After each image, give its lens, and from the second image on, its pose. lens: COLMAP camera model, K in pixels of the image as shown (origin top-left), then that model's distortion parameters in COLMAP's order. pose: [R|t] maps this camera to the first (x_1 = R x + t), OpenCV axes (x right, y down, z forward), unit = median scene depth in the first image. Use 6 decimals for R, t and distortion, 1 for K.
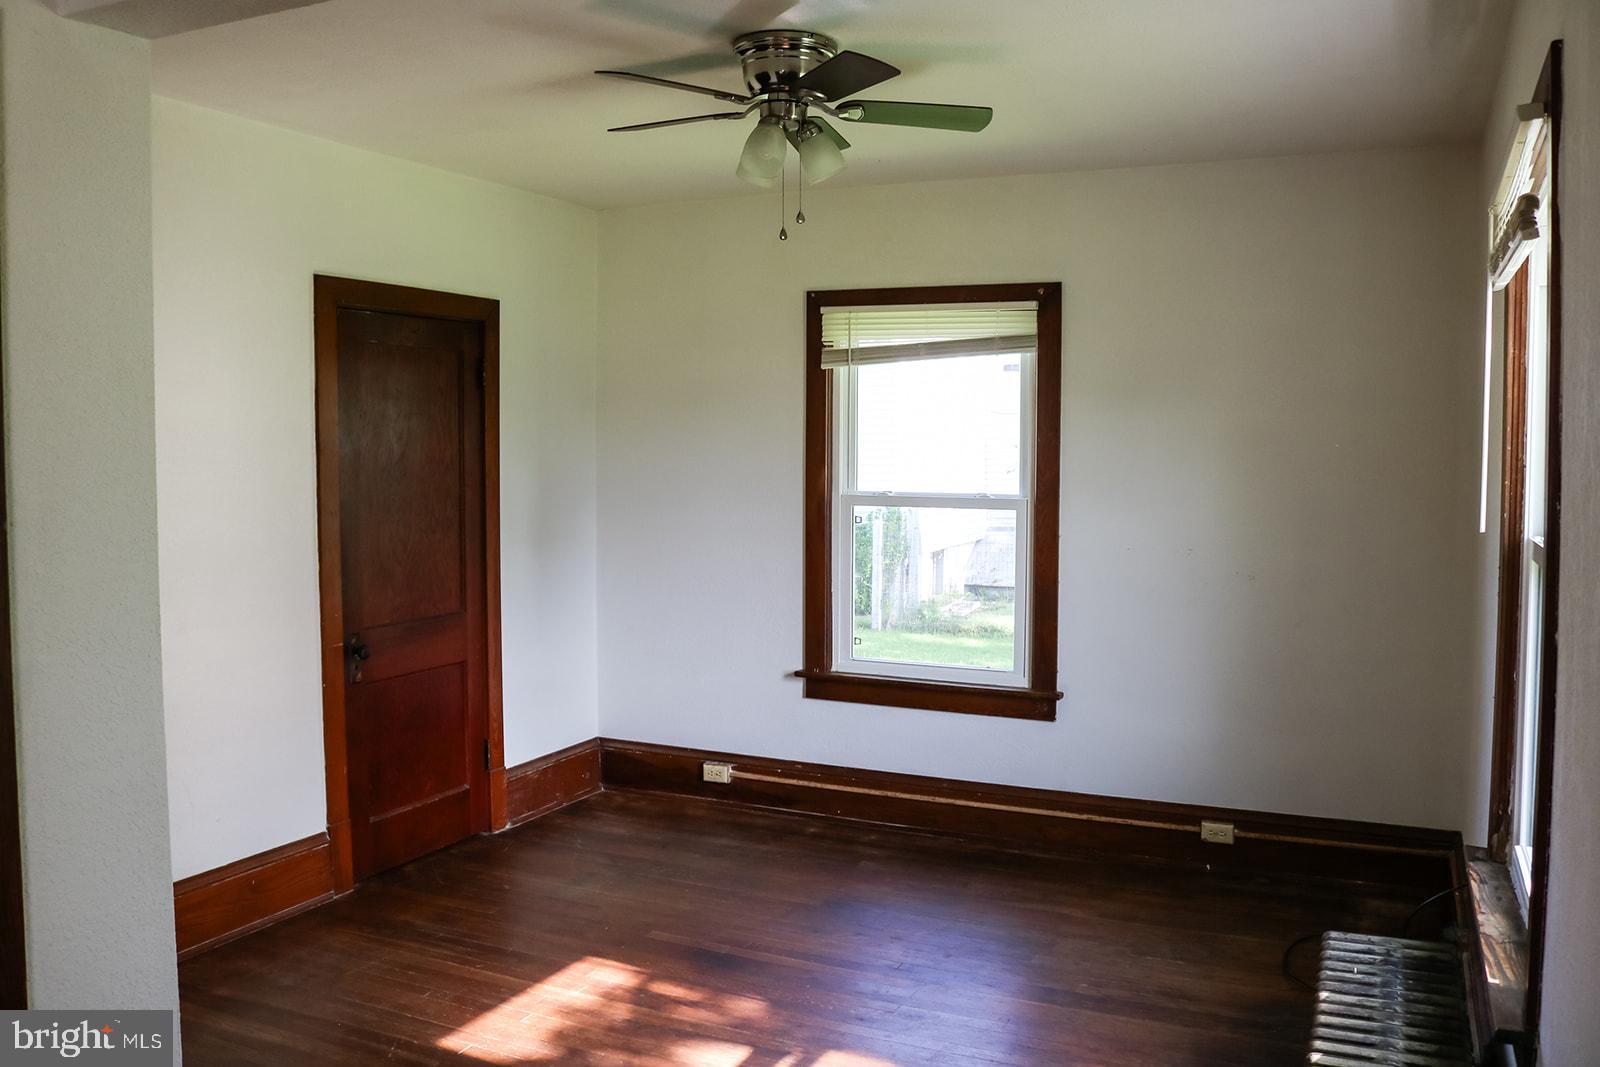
lens RADIAL K [[1330.7, 0, 800.0], [0, 1330.7, 533.5], [0, 0, 1]] dist [-0.136716, 0.109524]
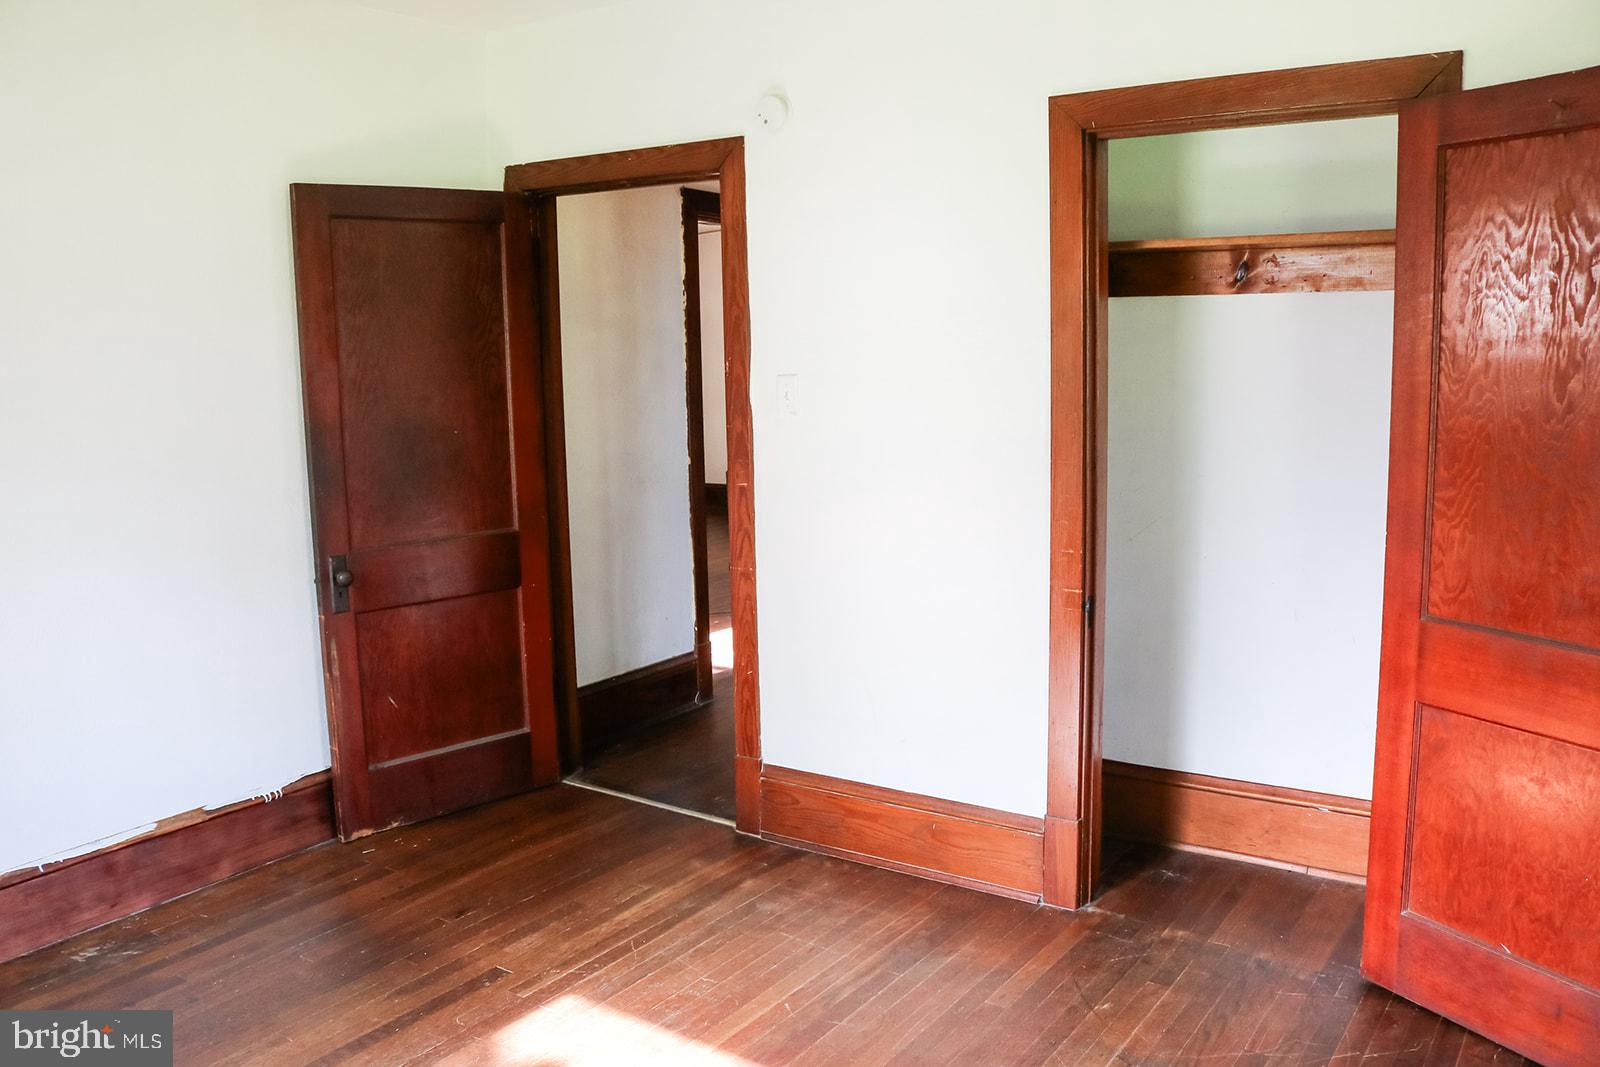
lens RADIAL K [[1330.7, 0, 800.0], [0, 1330.7, 533.5], [0, 0, 1]] dist [-0.136716, 0.109524]
pose [[-0.173620, 0.149926, -0.973334, 0.485742], [-0.036650, 0.986676, 0.158519, -0.075875], [0.984130, 0.063195, -0.165812, 1.137048]]
